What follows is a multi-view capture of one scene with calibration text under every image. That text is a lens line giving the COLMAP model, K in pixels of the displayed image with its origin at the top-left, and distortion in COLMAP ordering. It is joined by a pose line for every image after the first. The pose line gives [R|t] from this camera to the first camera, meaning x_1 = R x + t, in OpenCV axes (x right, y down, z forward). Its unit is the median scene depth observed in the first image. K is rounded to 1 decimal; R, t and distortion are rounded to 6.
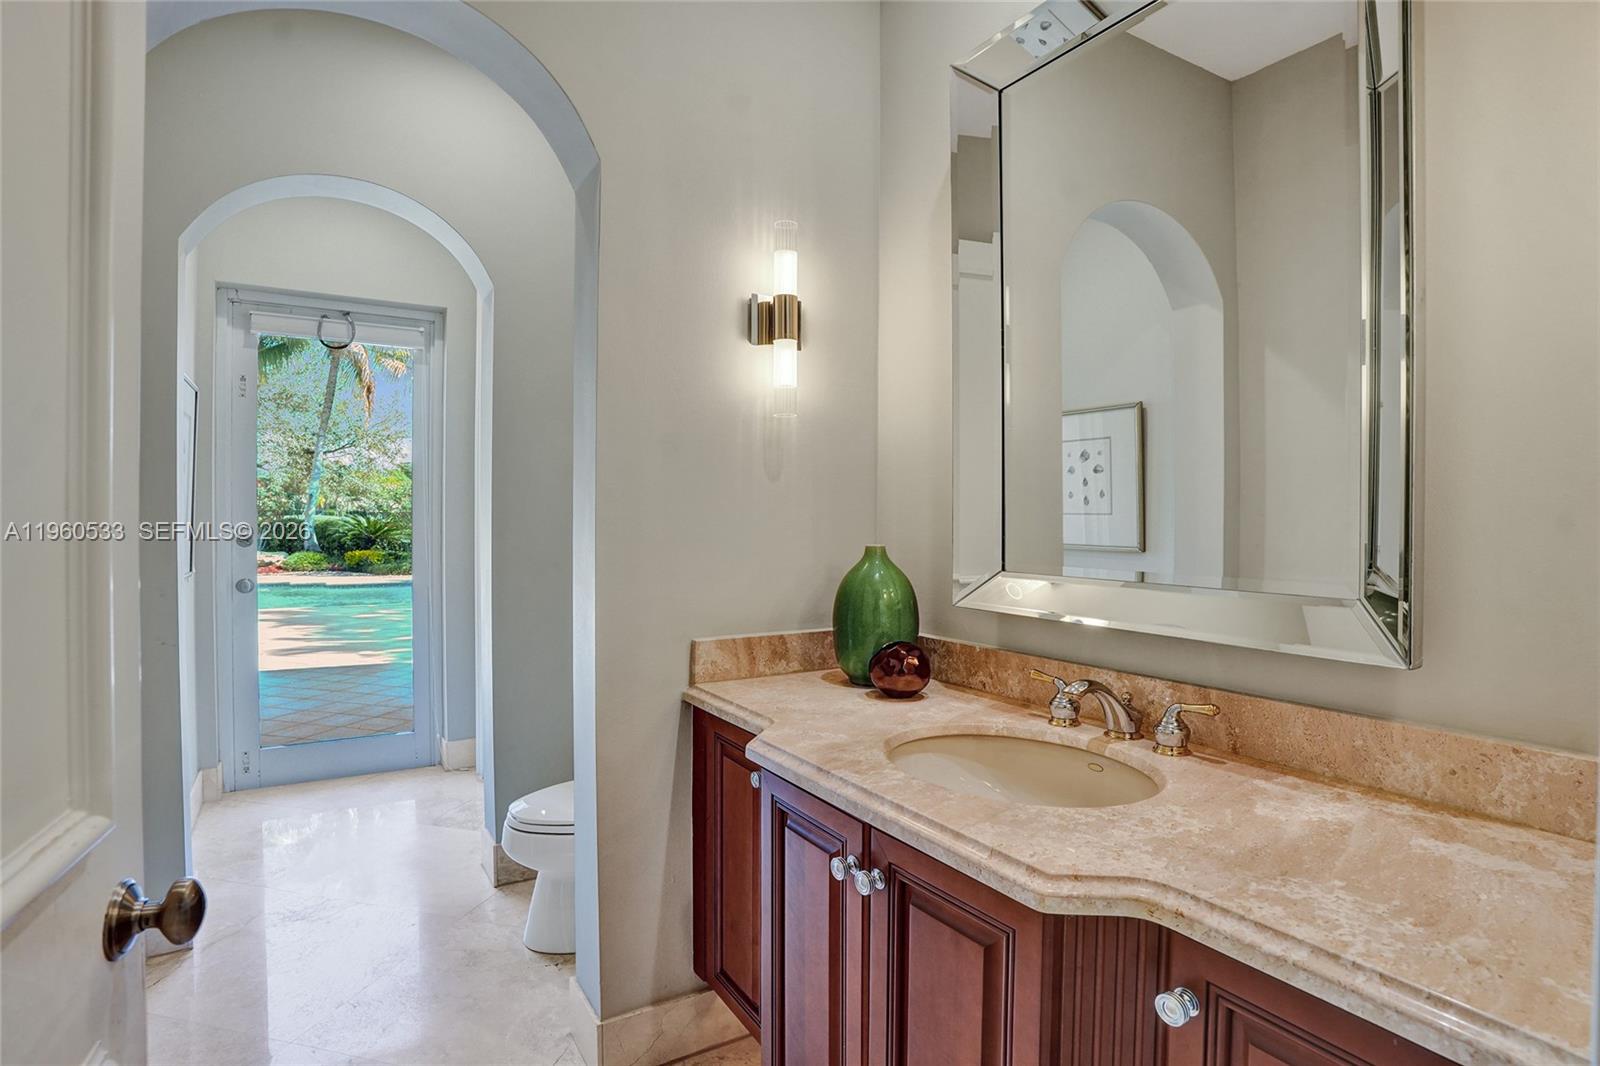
lens RADIAL K [[824.7, 0, 788.6], [0, 824.7, 537.5], [0, 0, 1]] dist [-0.061770, 0.020396]
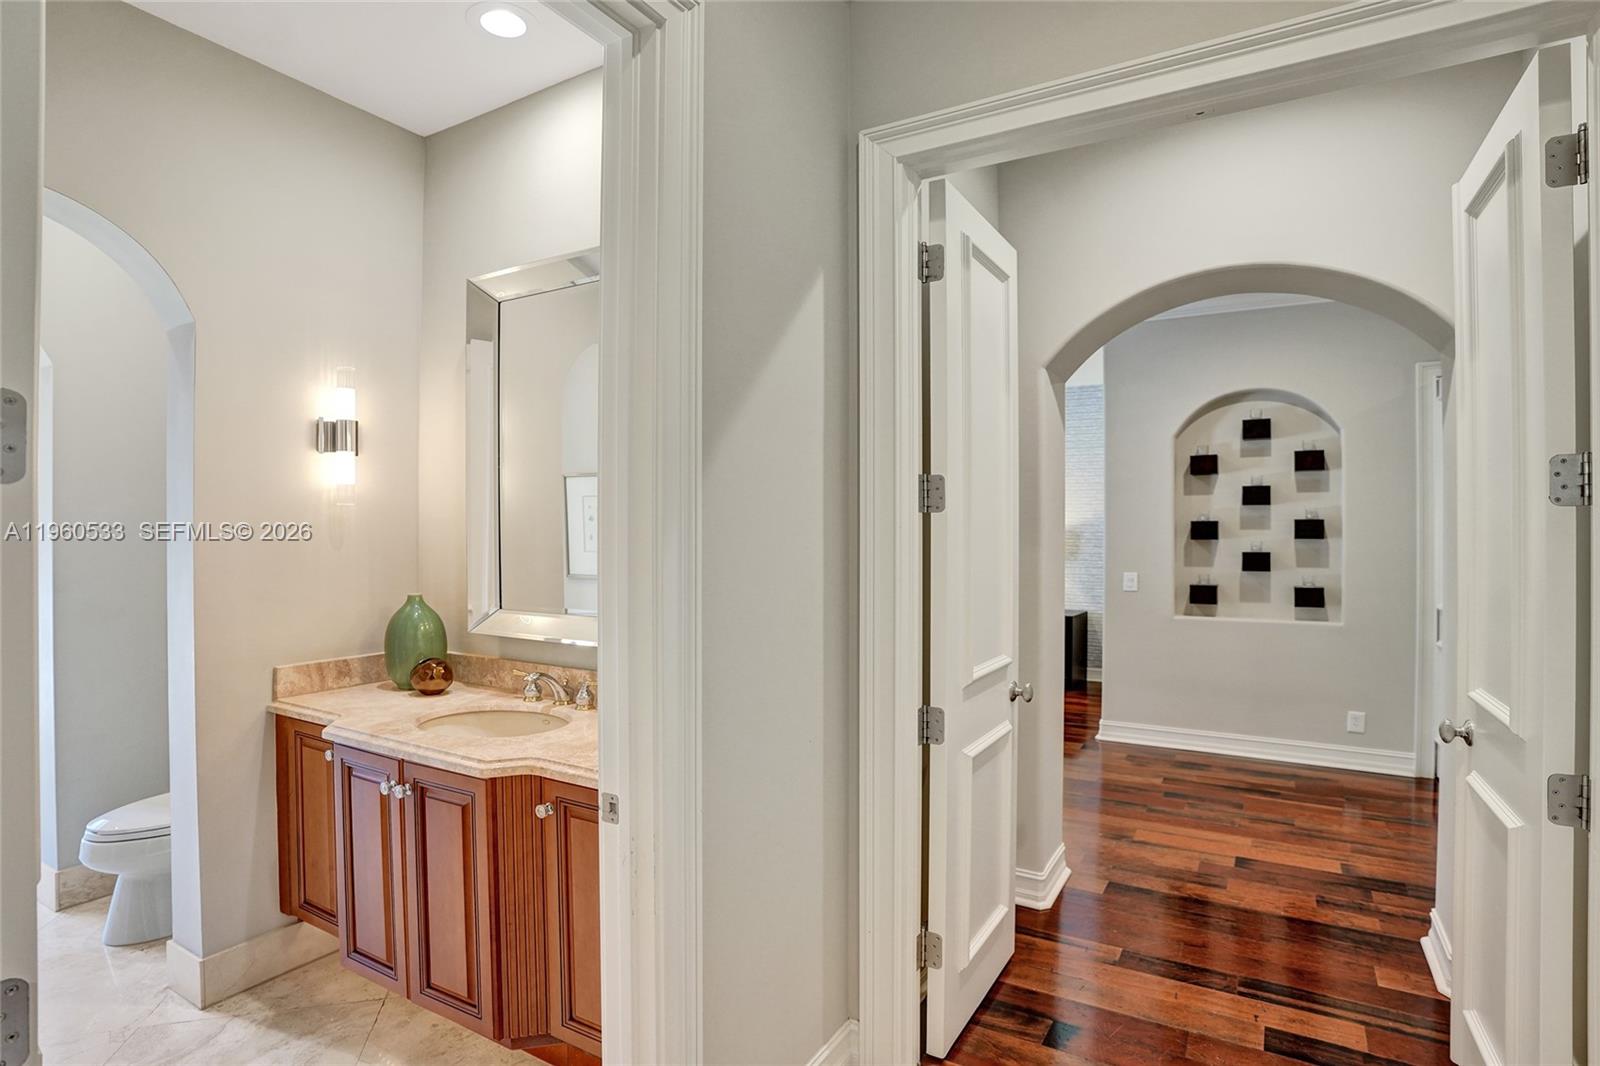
lens RADIAL K [[824.7, 0, 798.3], [0, 824.7, 547.4], [0, 0, 1]] dist [-0.061770, 0.020396]
pose [[0.875115, -0.011131, 0.483786, 0.001613], [0.011105, 0.999934, 0.002920, -0.077828], [-0.483787, 0.002817, 0.875181, -0.667445]]
